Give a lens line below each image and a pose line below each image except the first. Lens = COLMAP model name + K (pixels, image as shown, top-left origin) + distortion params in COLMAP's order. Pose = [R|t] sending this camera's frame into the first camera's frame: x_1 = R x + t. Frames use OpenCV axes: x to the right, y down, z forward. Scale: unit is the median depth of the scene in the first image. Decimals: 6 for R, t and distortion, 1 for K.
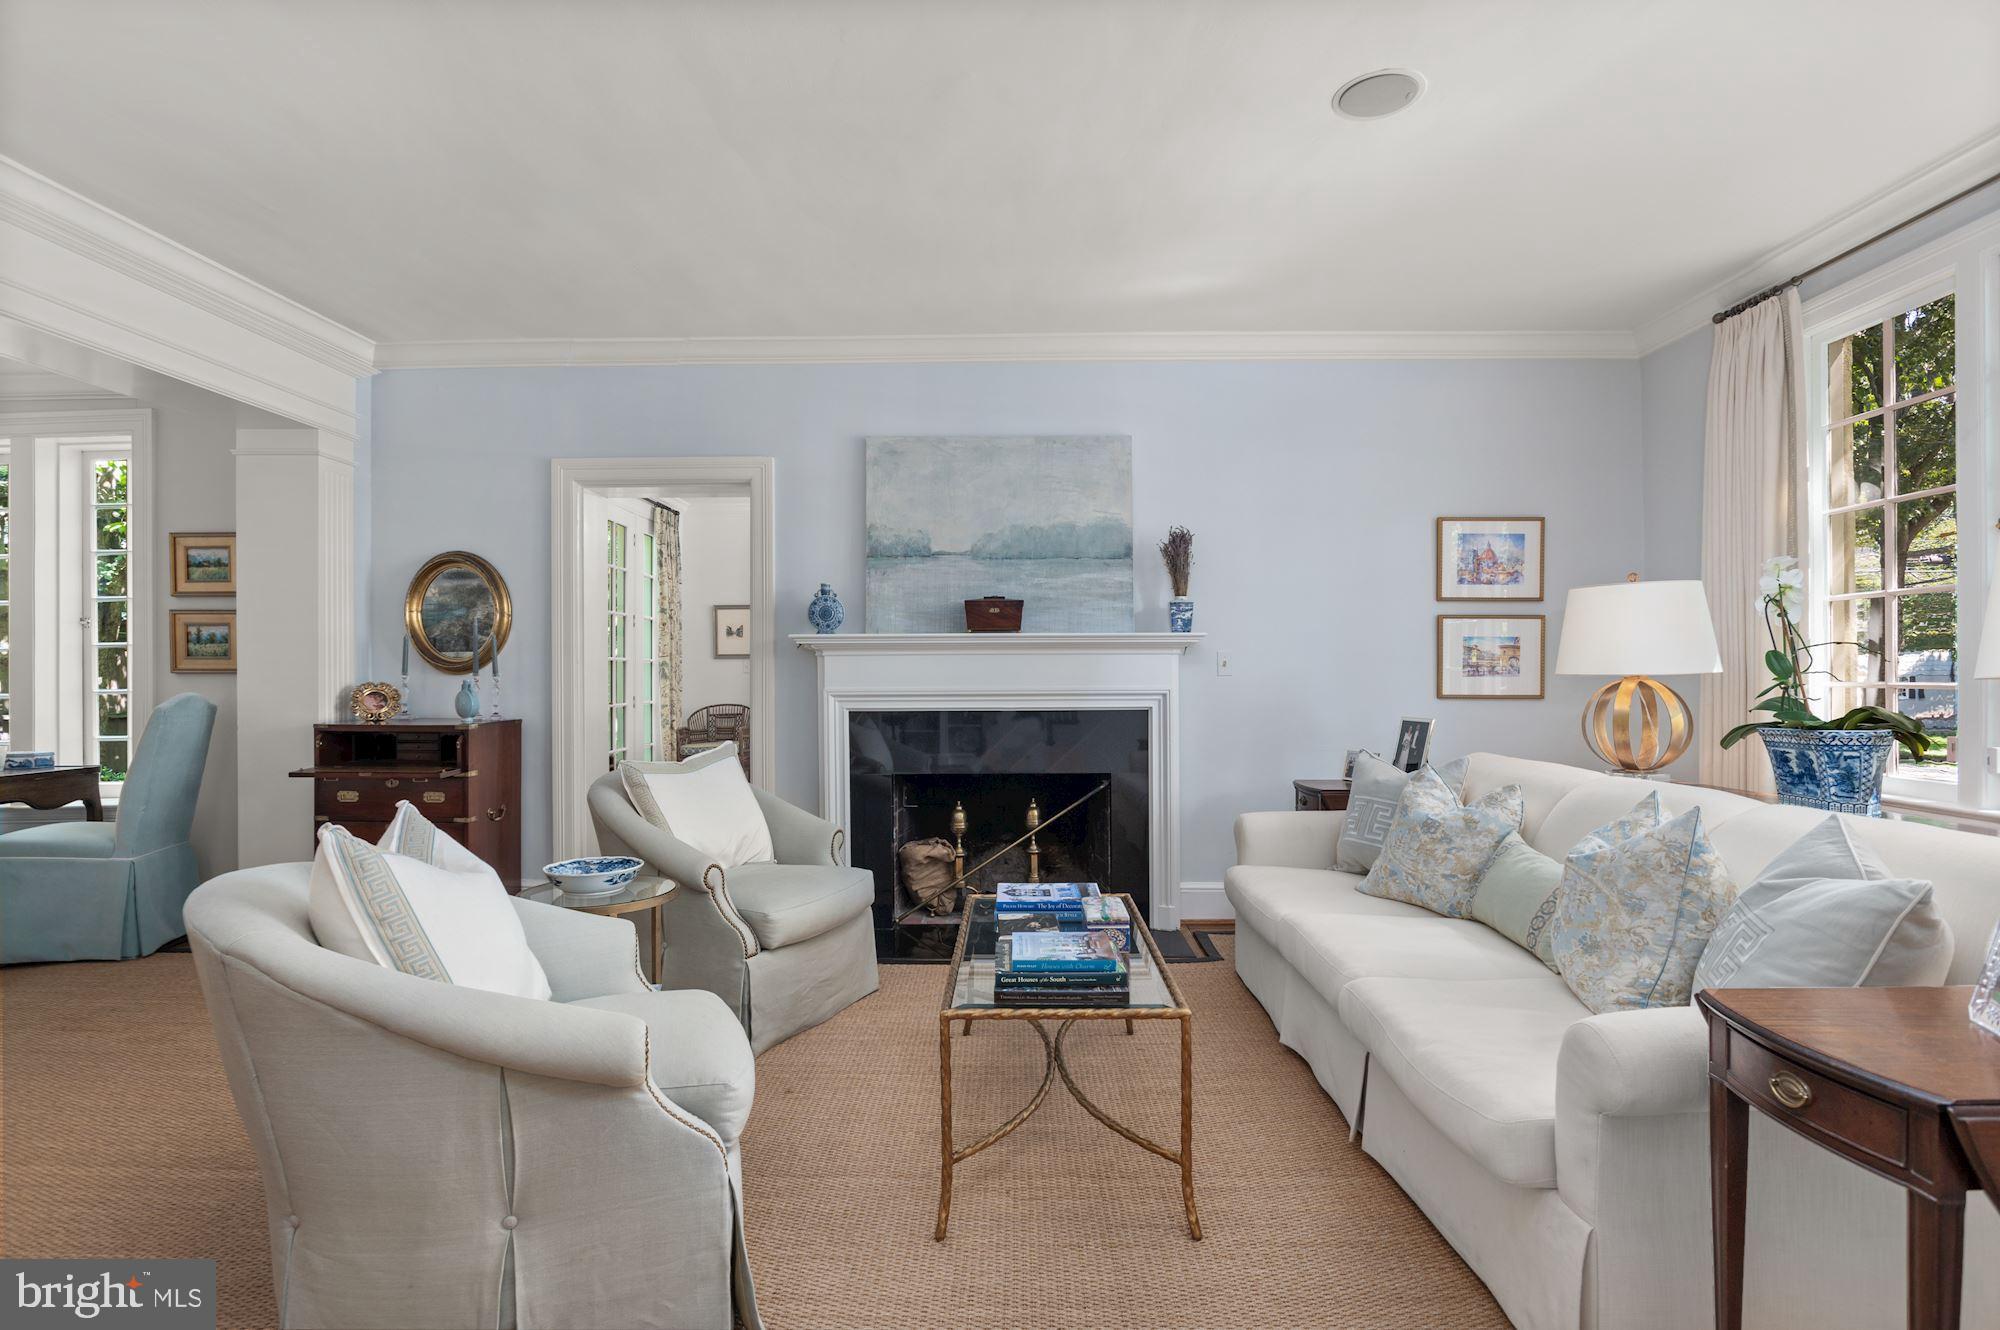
lens RADIAL K [[947.1, 0, 1003.0], [0, 947.1, 665.2], [0, 0, 1]] dist [-0.010386, 0.000903]
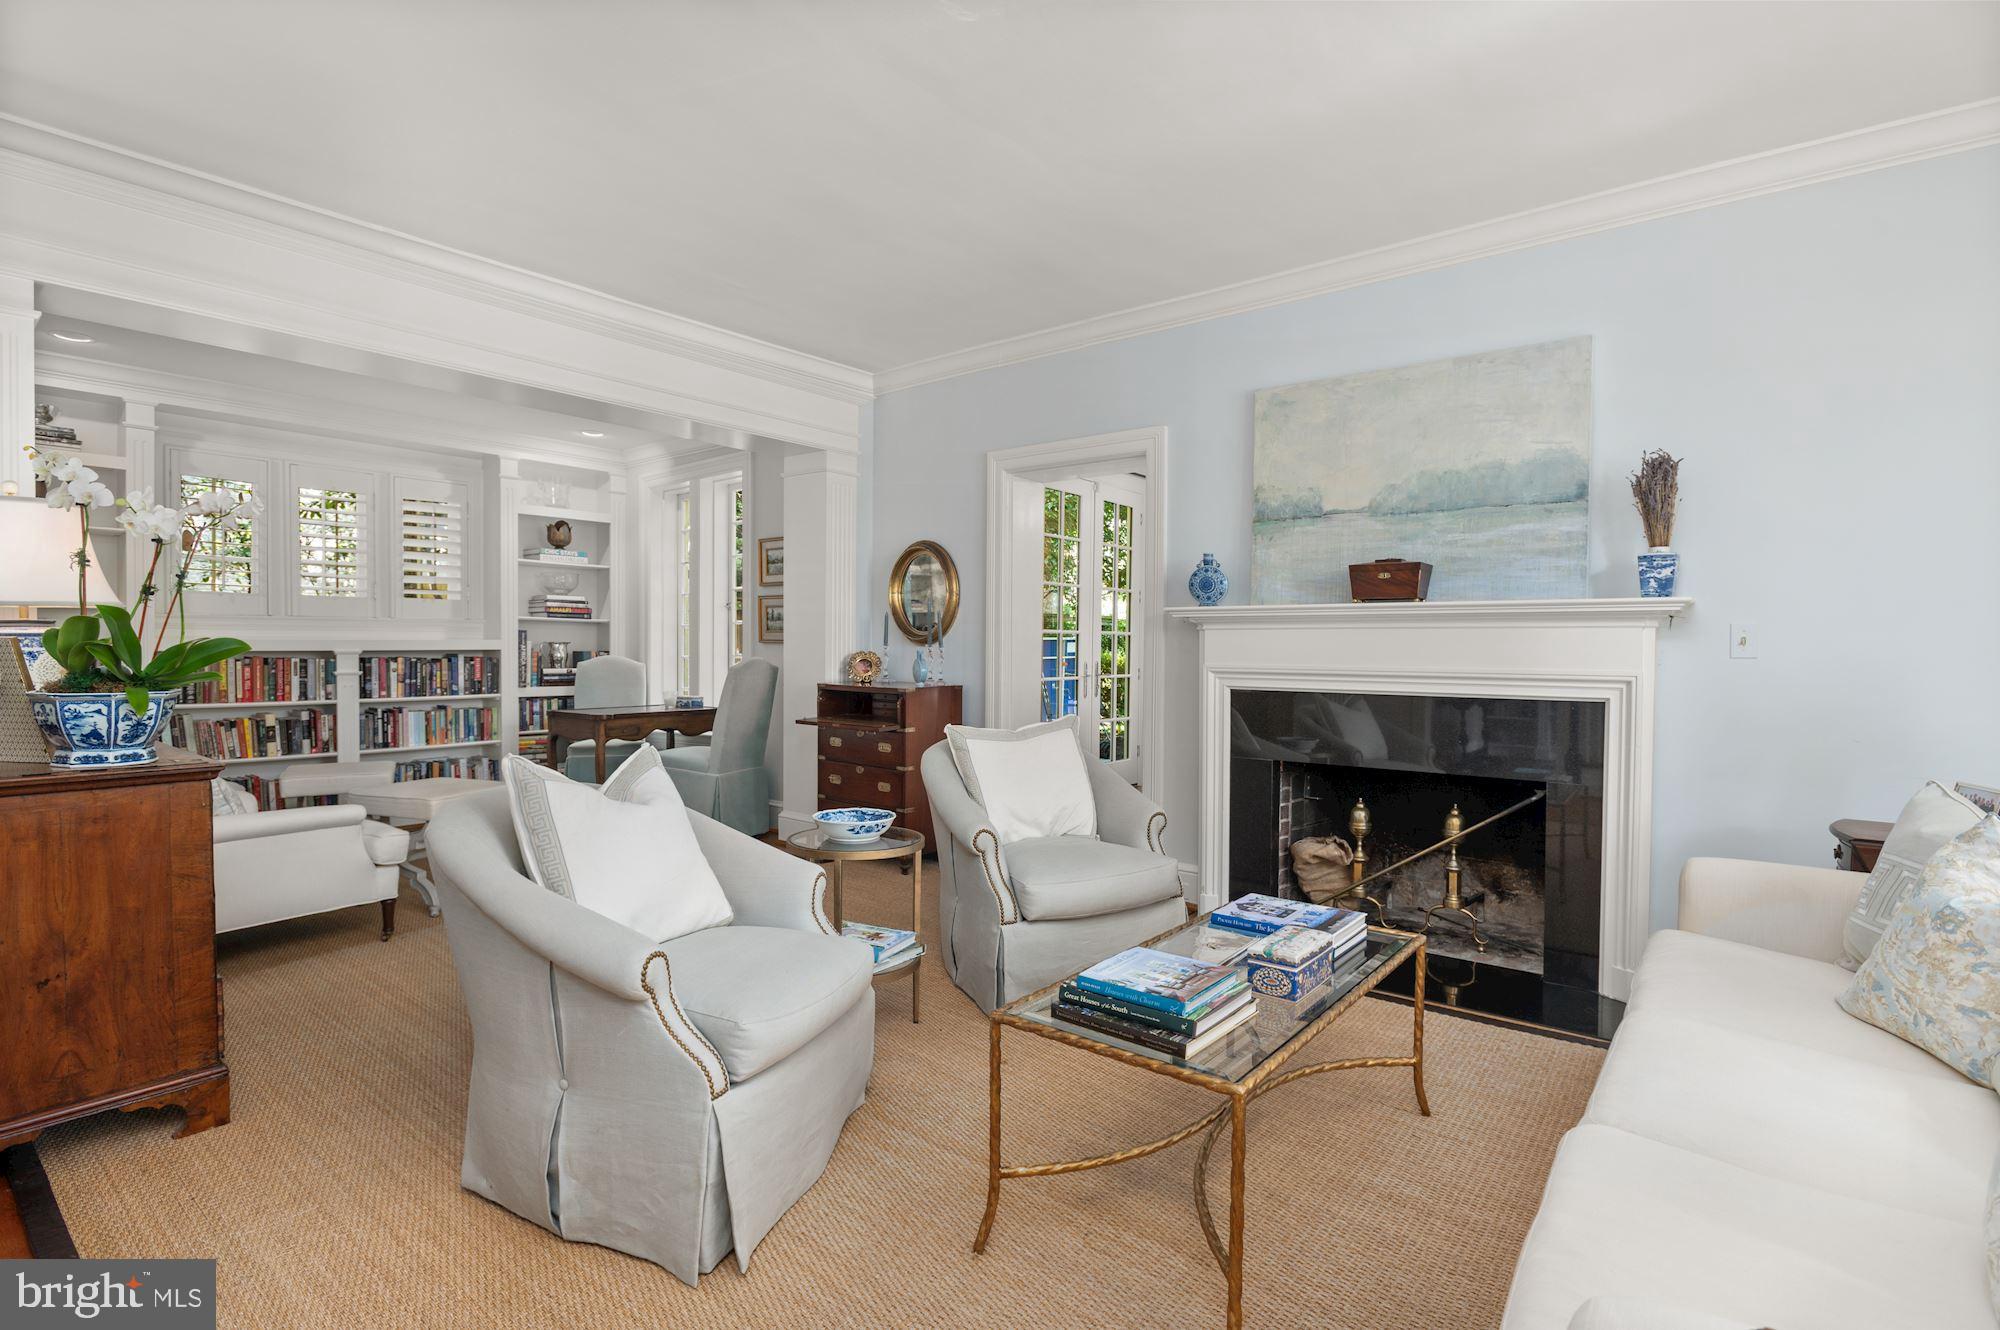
lens RADIAL K [[947.1, 0, 1003.0], [0, 947.1, 665.2], [0, 0, 1]] dist [-0.010386, 0.000903]
pose [[0.794151, 0.022353, -0.607310, 0.226290], [-0.005403, 0.999544, 0.029724, -0.001619], [0.607697, -0.020324, 0.793909, 0.122535]]
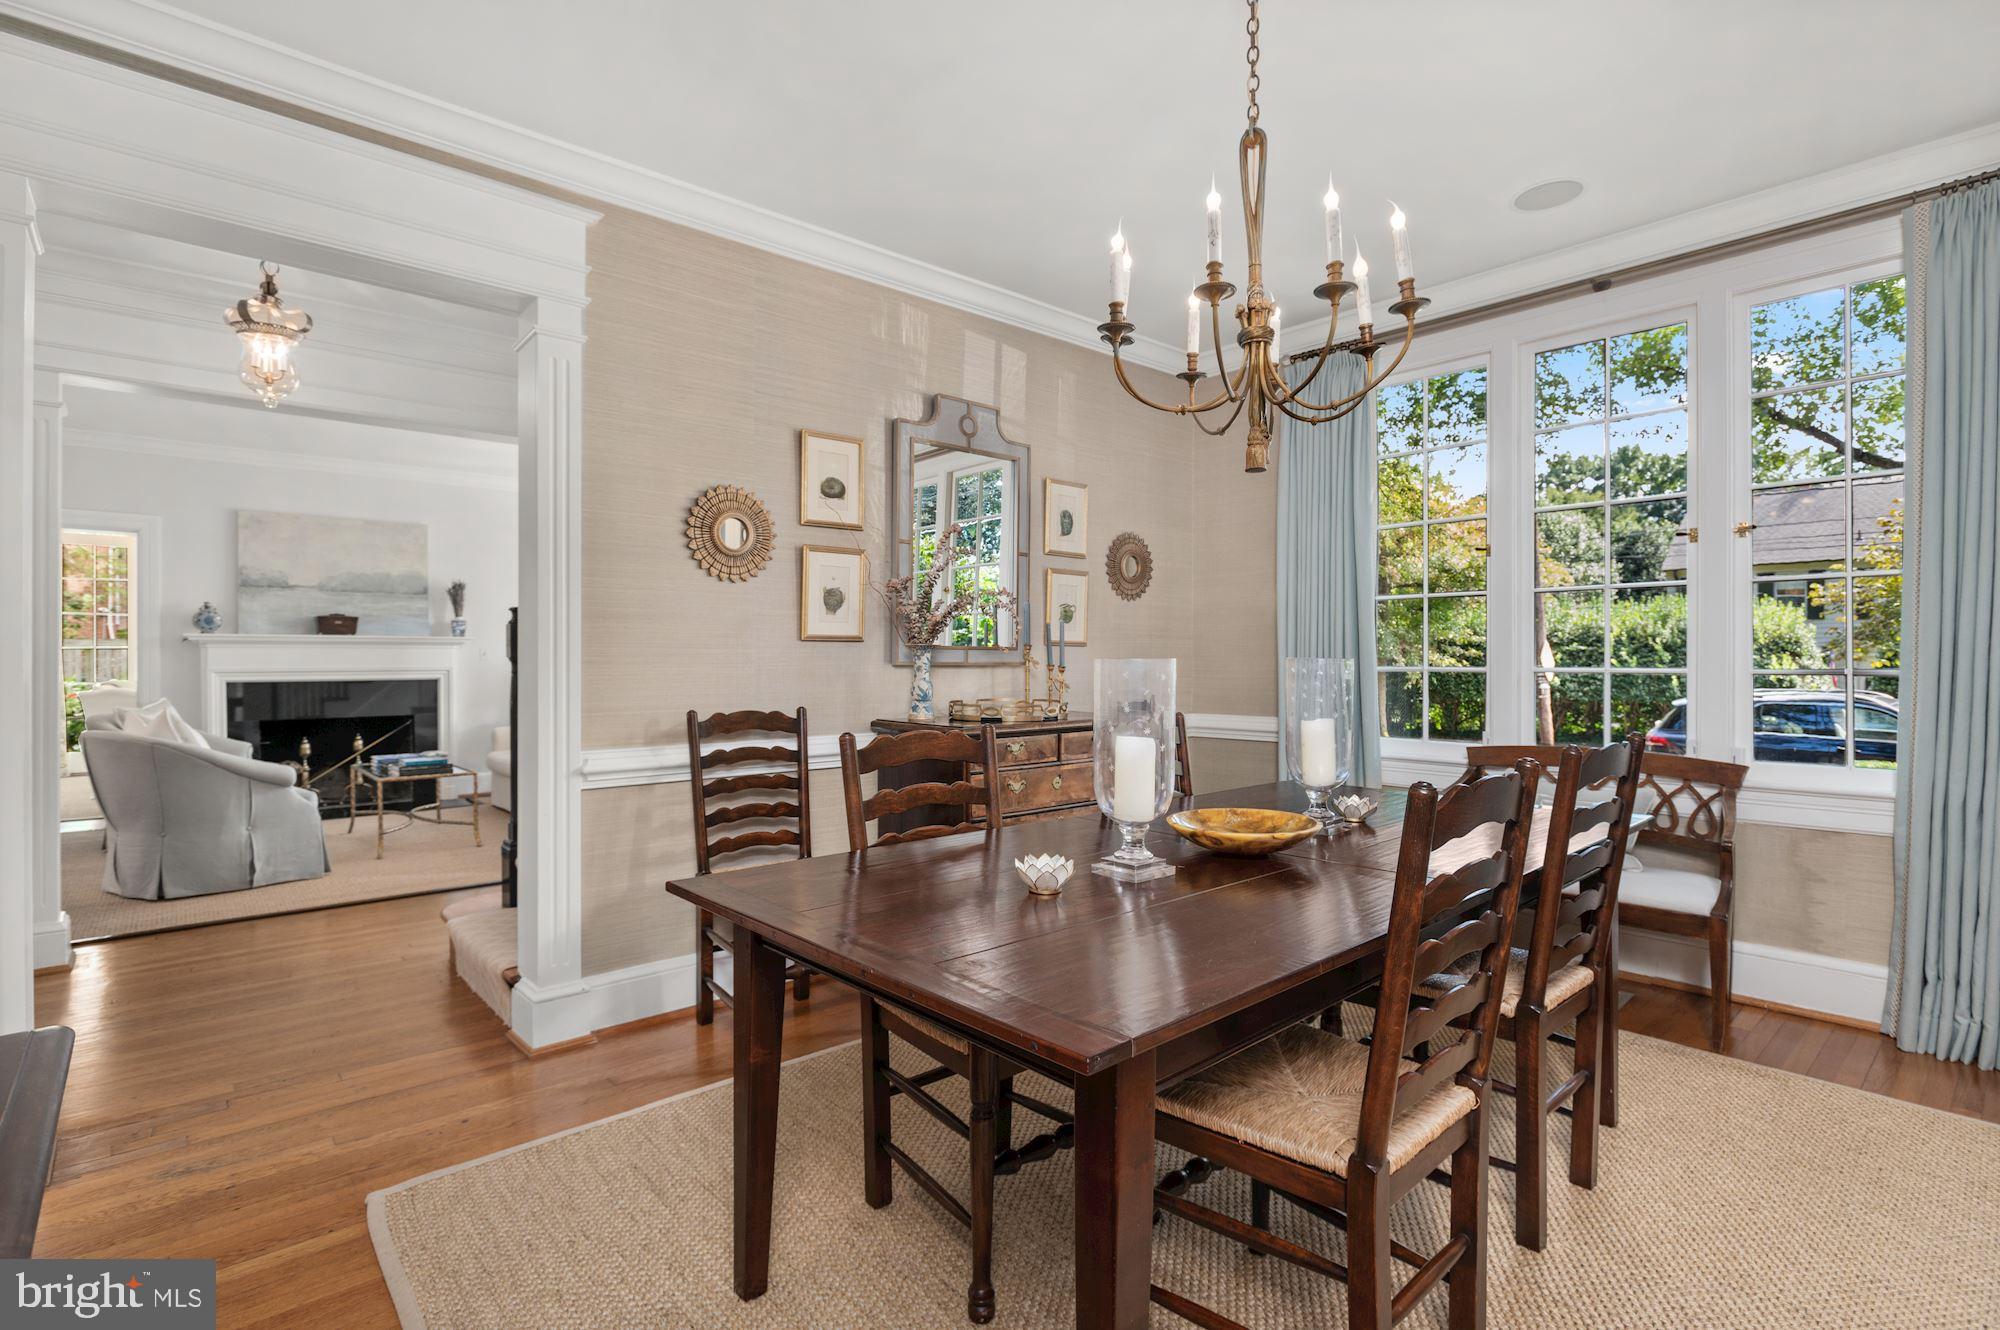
lens RADIAL K [[947.1, 0, 1003.0], [0, 947.1, 665.2], [0, 0, 1]] dist [-0.010386, 0.000903]
pose [[0.732288, -0.000579, 0.680994, -0.283681], [-0.007076, 0.999939, 0.008460, -0.002531], [-0.680958, -0.011014, 0.732240, -1.054297]]
